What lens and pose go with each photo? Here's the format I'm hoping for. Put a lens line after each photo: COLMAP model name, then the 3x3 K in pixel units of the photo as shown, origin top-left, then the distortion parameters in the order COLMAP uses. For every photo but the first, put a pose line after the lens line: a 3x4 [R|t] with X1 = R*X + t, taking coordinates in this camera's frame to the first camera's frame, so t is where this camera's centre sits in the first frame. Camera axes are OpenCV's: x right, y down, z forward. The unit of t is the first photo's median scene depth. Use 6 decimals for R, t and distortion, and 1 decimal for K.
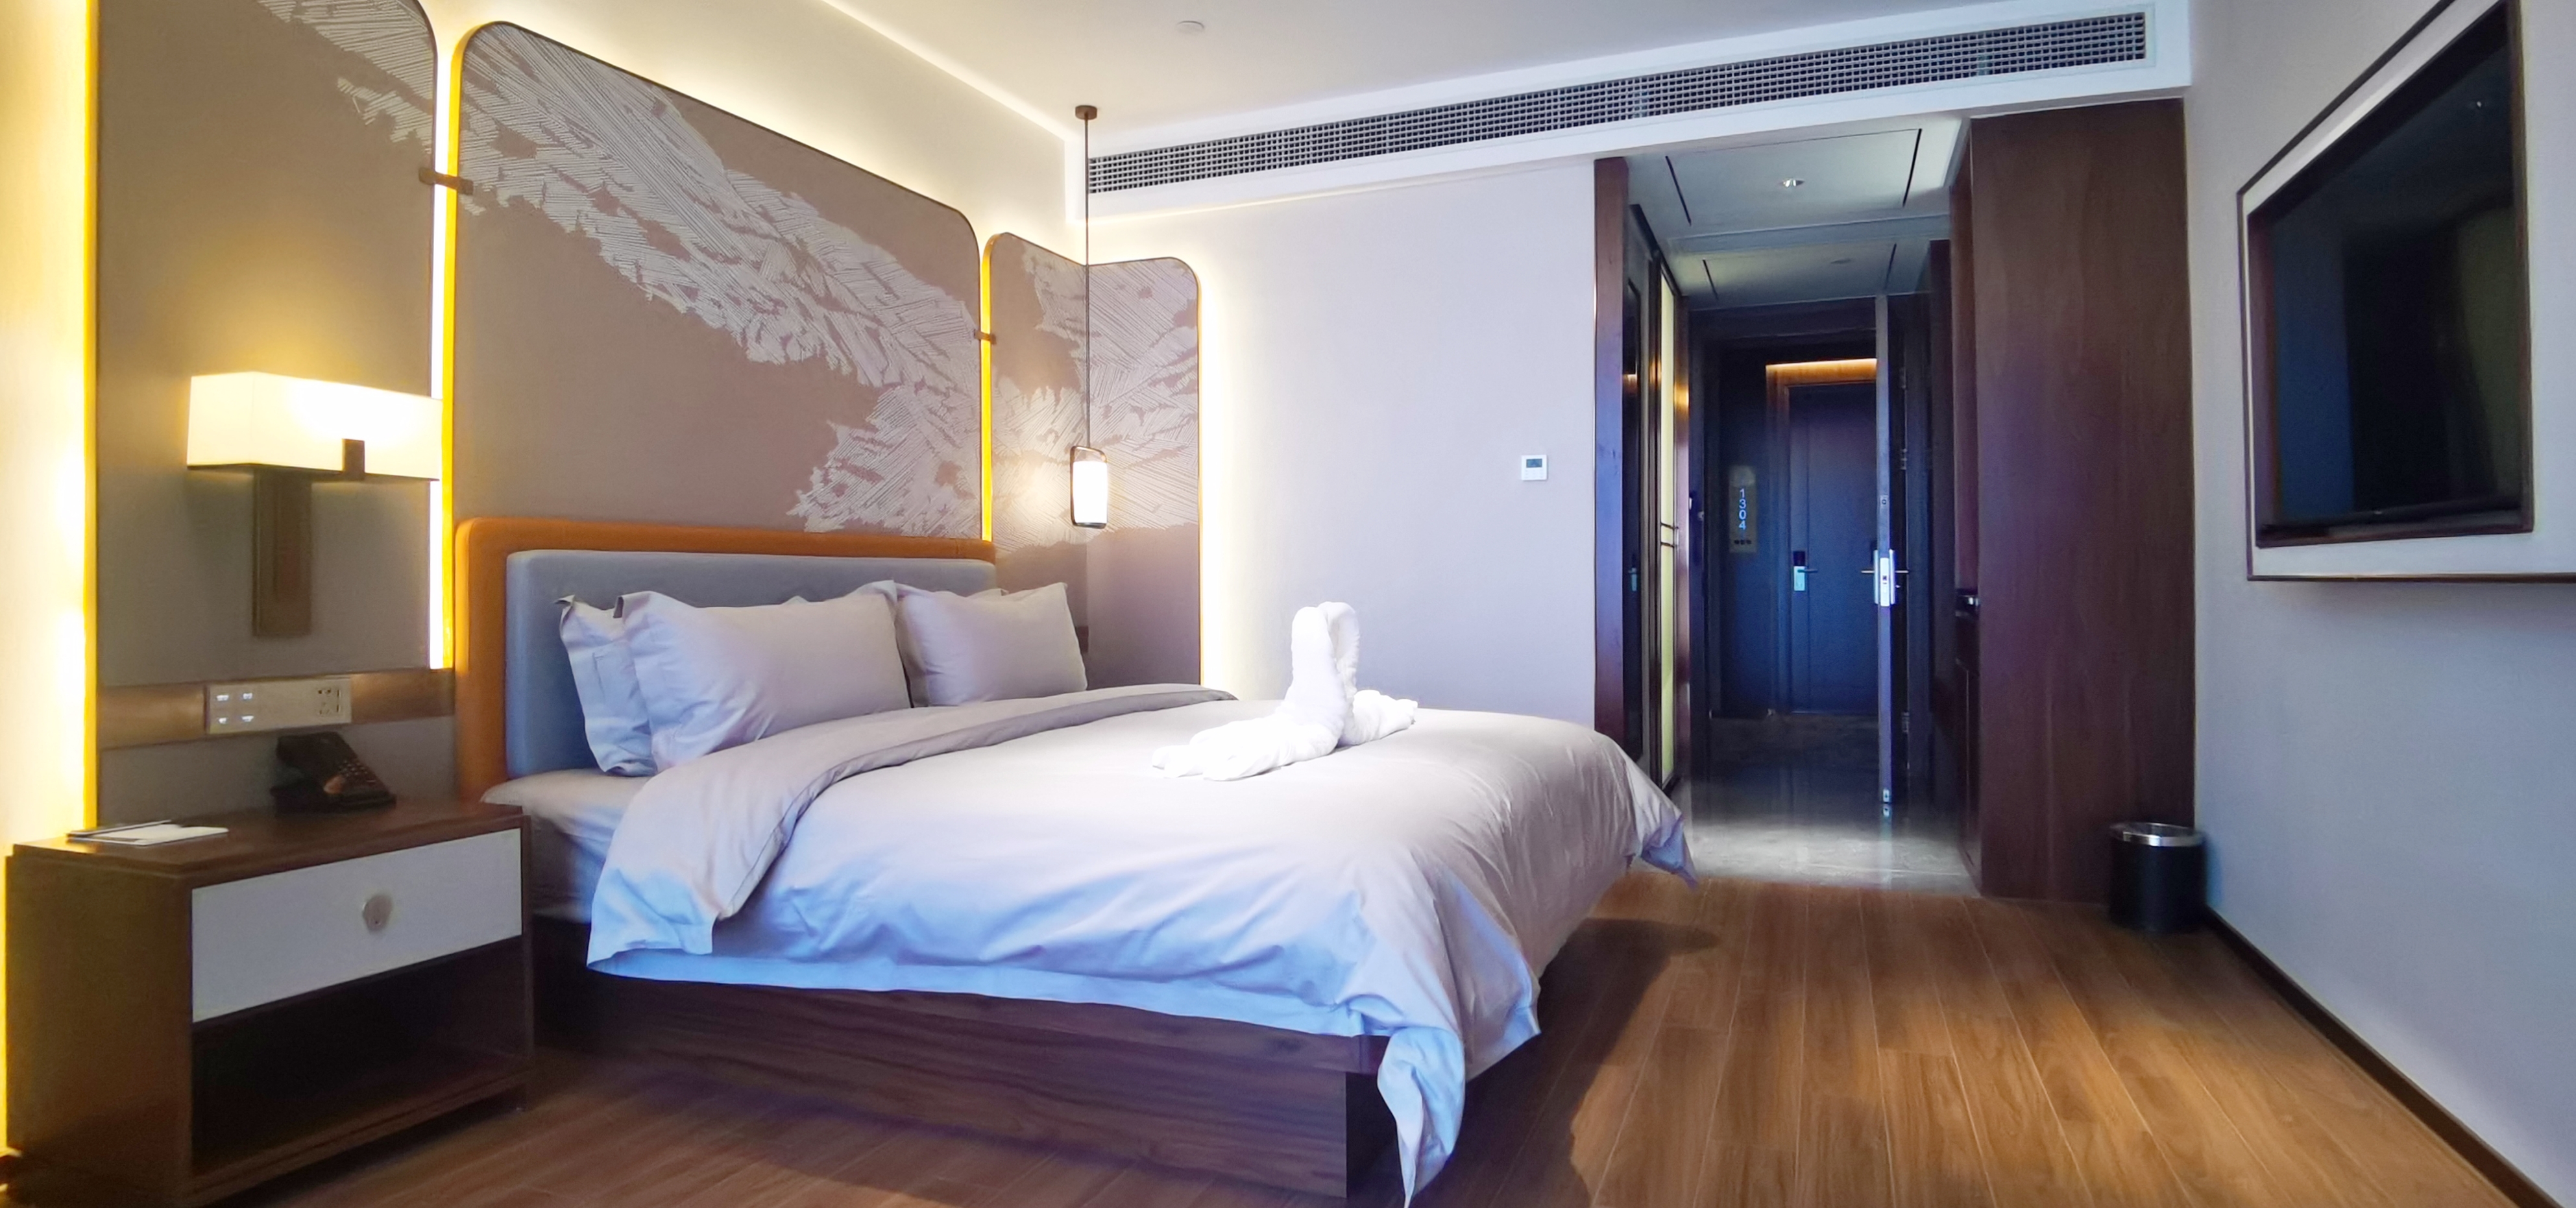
lens RADIAL K [[1469.9, 0, 1264.3], [0, 1469.9, 590.8], [0, 0, 1]] dist [-0.007210, -0.000084]
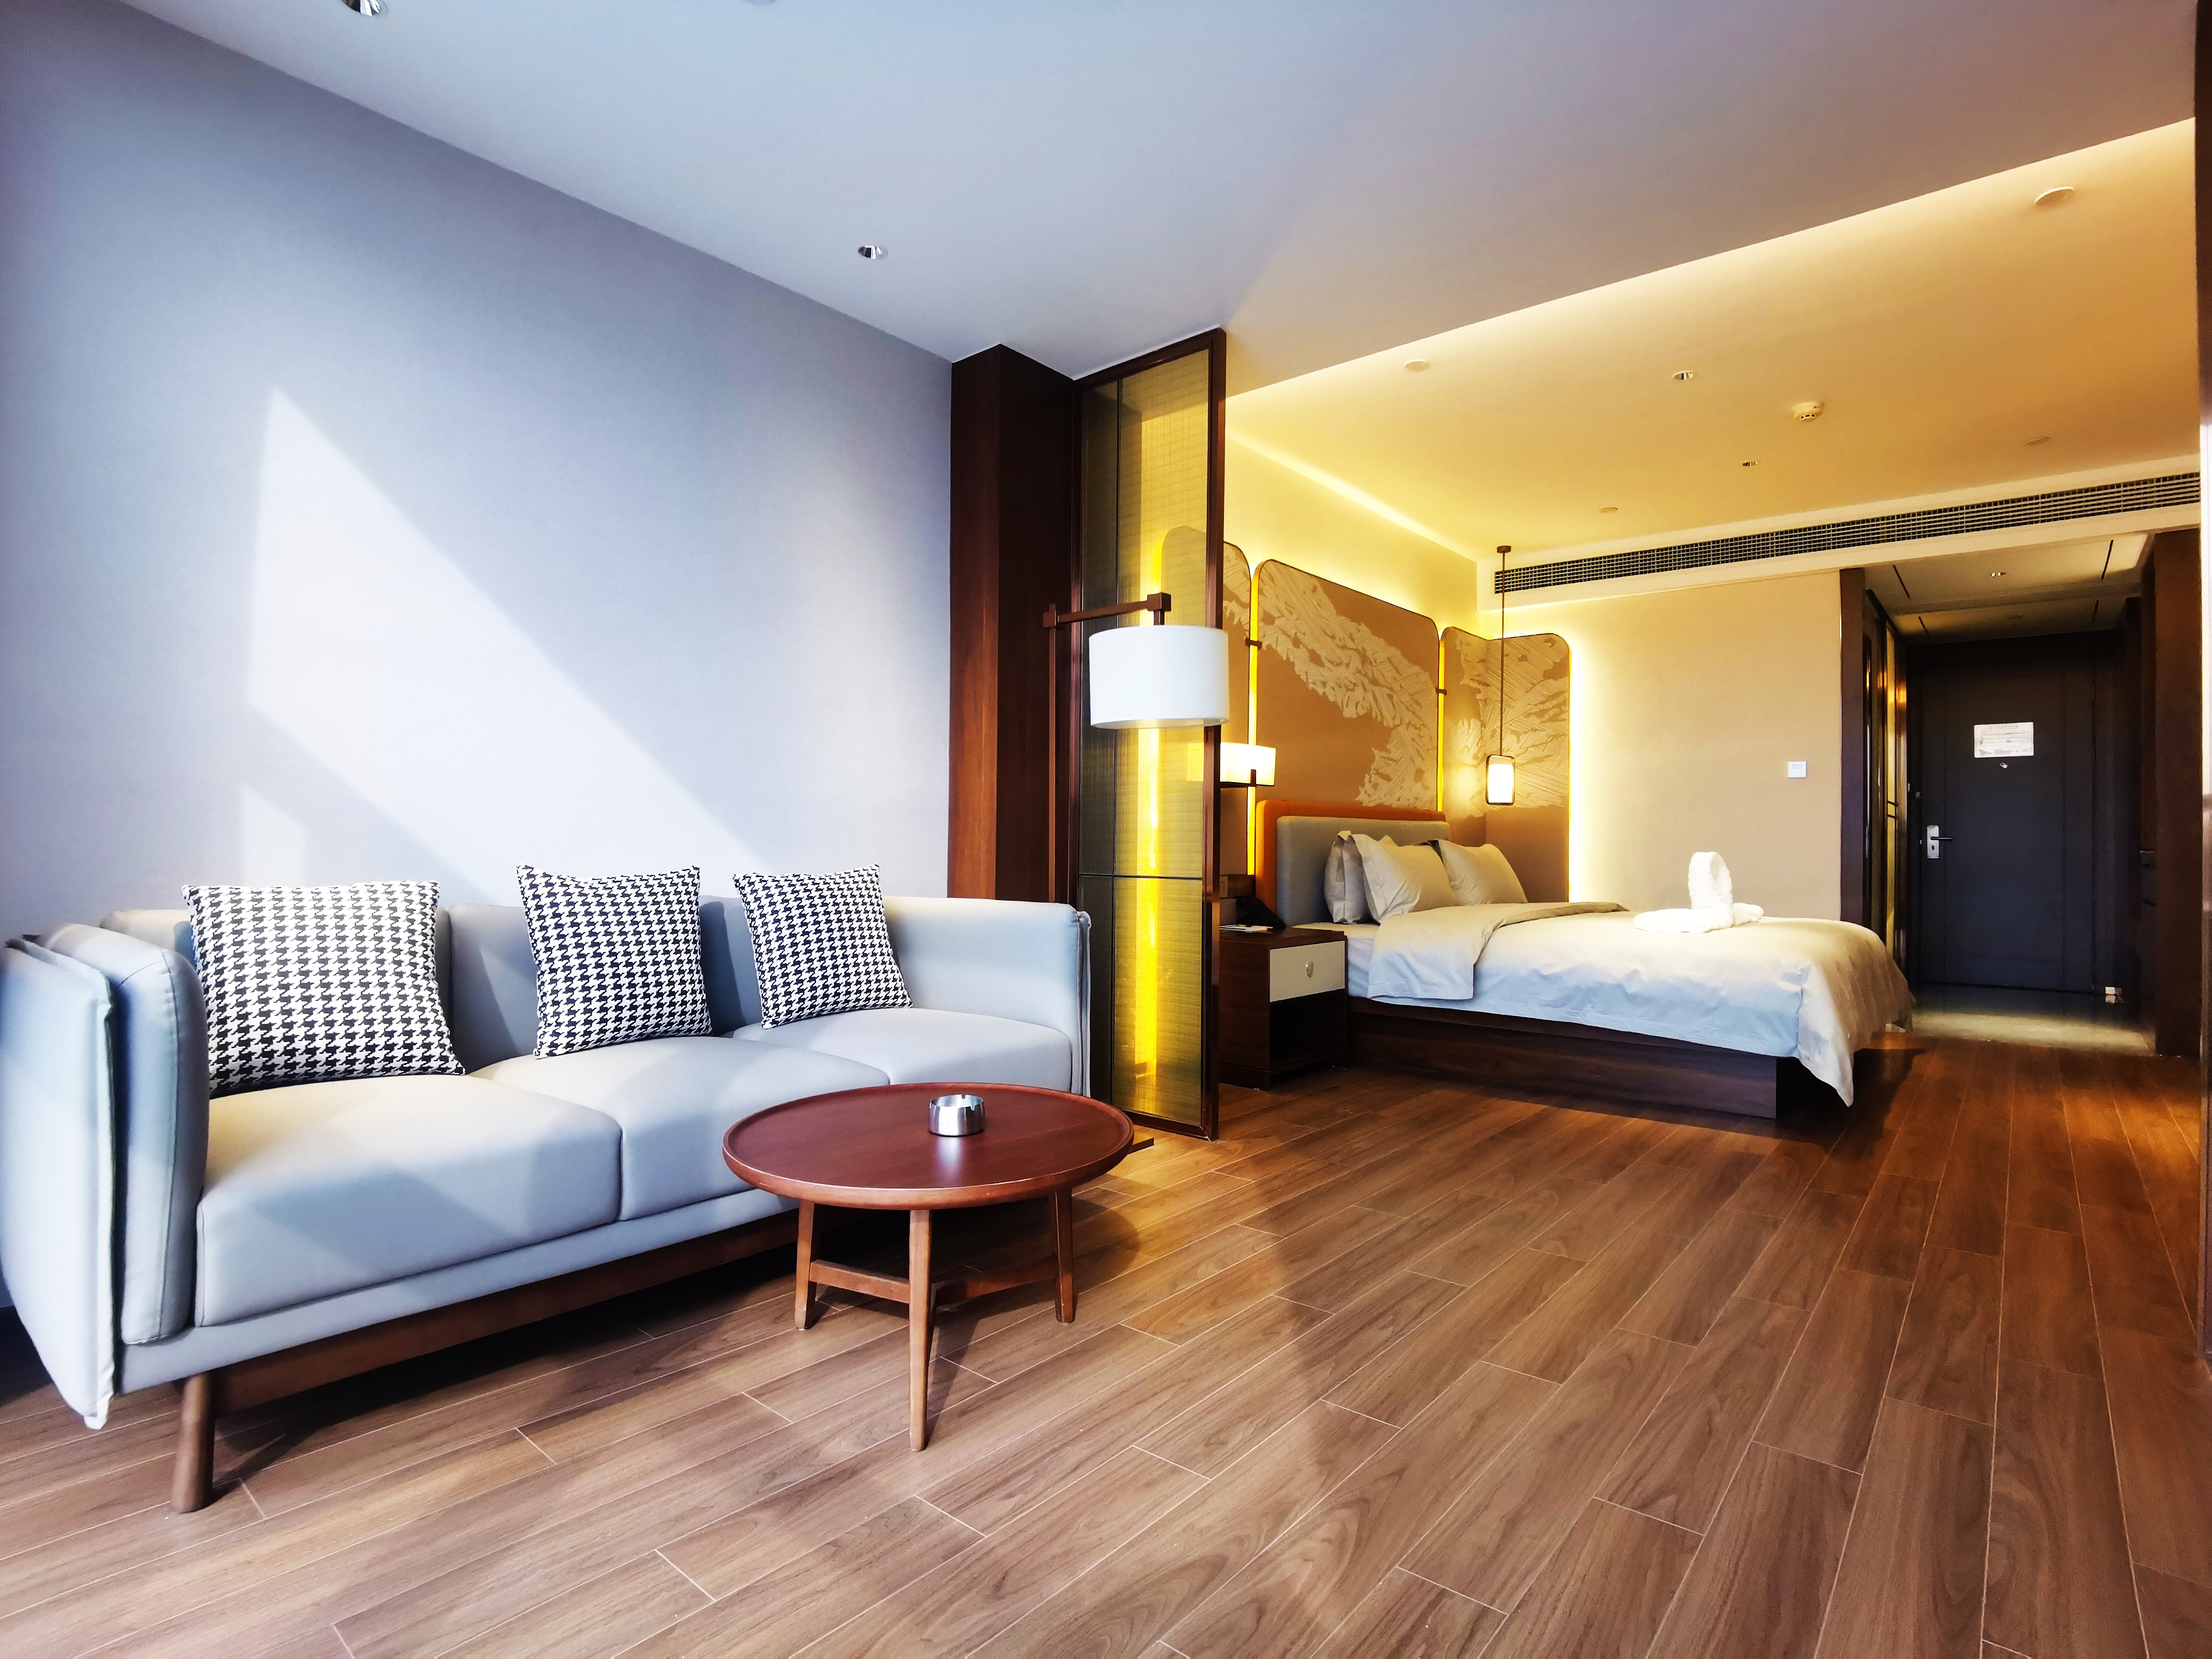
lens RADIAL K [[1129.8, 0, 1125.9], [0, 1129.8, 842.0], [0, 0, 1]] dist [-0.018407, -0.001783]
pose [[0.947996, 0.002069, -0.318274, -0.142532], [-0.006411, 0.999900, -0.012597, 0.017259], [0.318216, 0.013983, 0.947915, -0.383049]]
